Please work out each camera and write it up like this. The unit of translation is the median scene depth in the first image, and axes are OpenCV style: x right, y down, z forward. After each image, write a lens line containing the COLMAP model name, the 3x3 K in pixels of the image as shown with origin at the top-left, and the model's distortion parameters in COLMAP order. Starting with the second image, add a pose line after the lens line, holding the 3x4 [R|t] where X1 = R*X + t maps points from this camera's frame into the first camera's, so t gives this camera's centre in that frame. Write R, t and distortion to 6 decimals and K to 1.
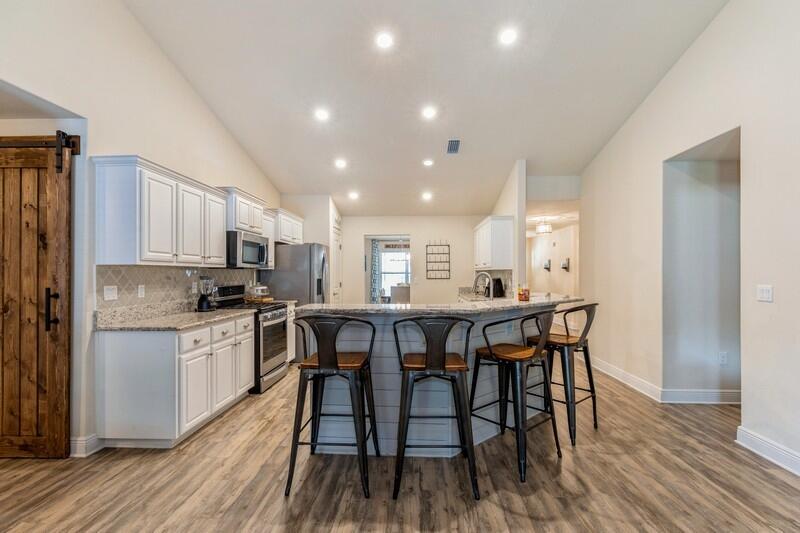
lens RADIAL K [[368.7, 0, 407.5], [0, 368.7, 273.4], [0, 0, 1]] dist [0.005685, -0.001447]
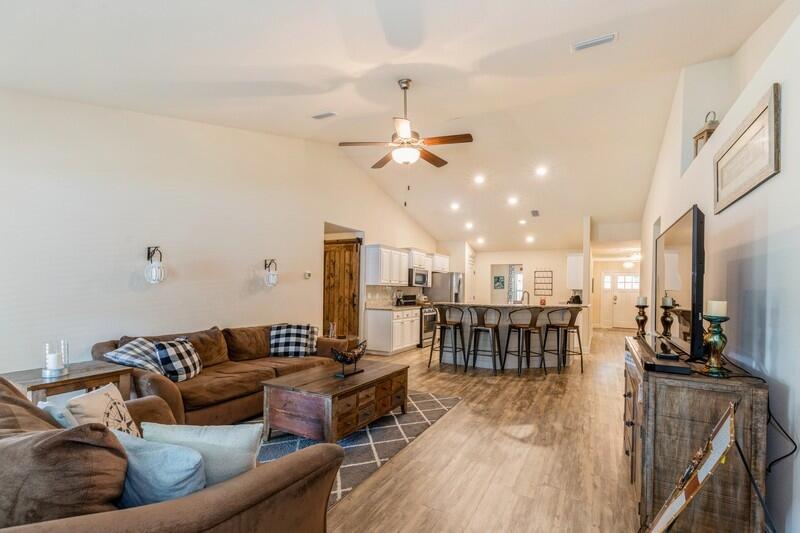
lens RADIAL K [[368.7, 0, 390.6], [0, 368.7, 288.0], [0, 0, 1]] dist [0.005685, -0.001447]
pose [[0.885605, 0.016720, -0.464138, 0.406273], [-0.019644, 0.999806, -0.001465, -0.000095], [0.464024, 0.010414, 0.885762, -0.932653]]
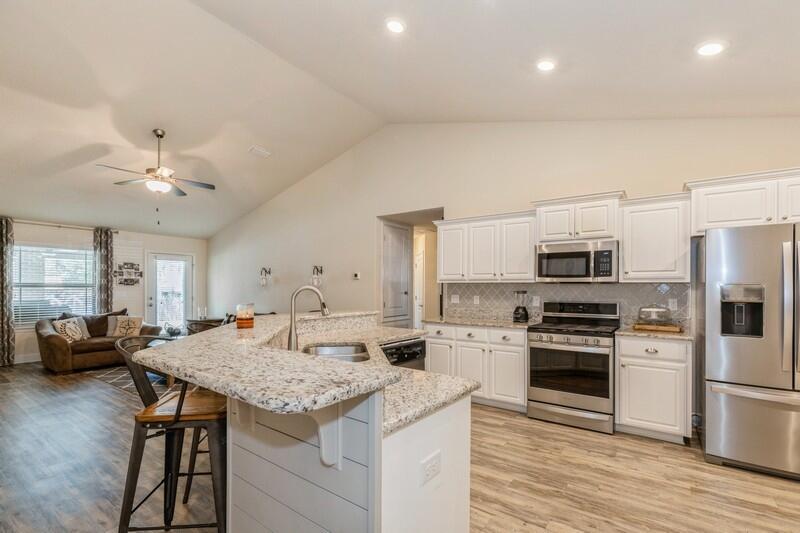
lens RADIAL K [[368.7, 0, 399.4], [0, 368.7, 288.7], [0, 0, 1]] dist [0.005685, -0.001447]
pose [[-0.553507, 0.005005, -0.832829, 0.584220], [-0.001136, 0.999976, 0.006764, -0.005795], [0.832844, 0.004690, -0.553488, 1.305131]]
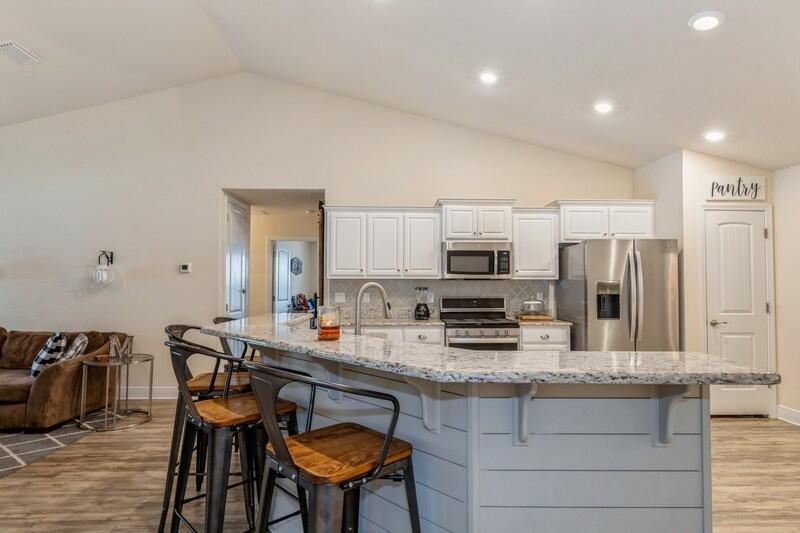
lens RADIAL K [[444.1, 0, 423.4], [0, 444.1, 269.8], [0, 0, 1]] dist [0.003041, 0.001408]
pose [[0.061745, -0.025512, -0.997766, 0.757423], [-0.000591, 0.999672, -0.025597, -0.010372], [0.998092, 0.002170, 0.061710, 0.920293]]
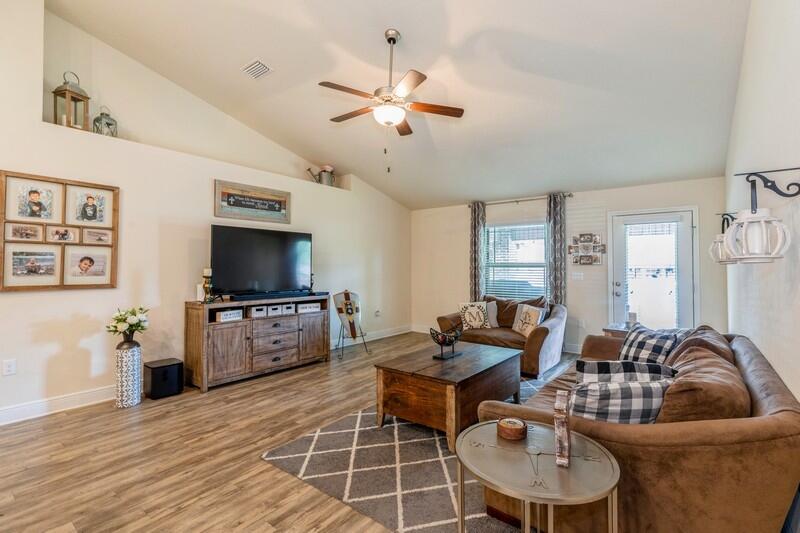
lens RADIAL K [[368.7, 0, 398.0], [0, 368.7, 260.9], [0, 0, 1]] dist [0.005685, -0.001447]
pose [[-0.801591, 0.007264, 0.597829, -0.508739], [-0.001987, 0.999888, -0.014814, -0.001484], [-0.597869, -0.013062, -0.801487, 0.610730]]
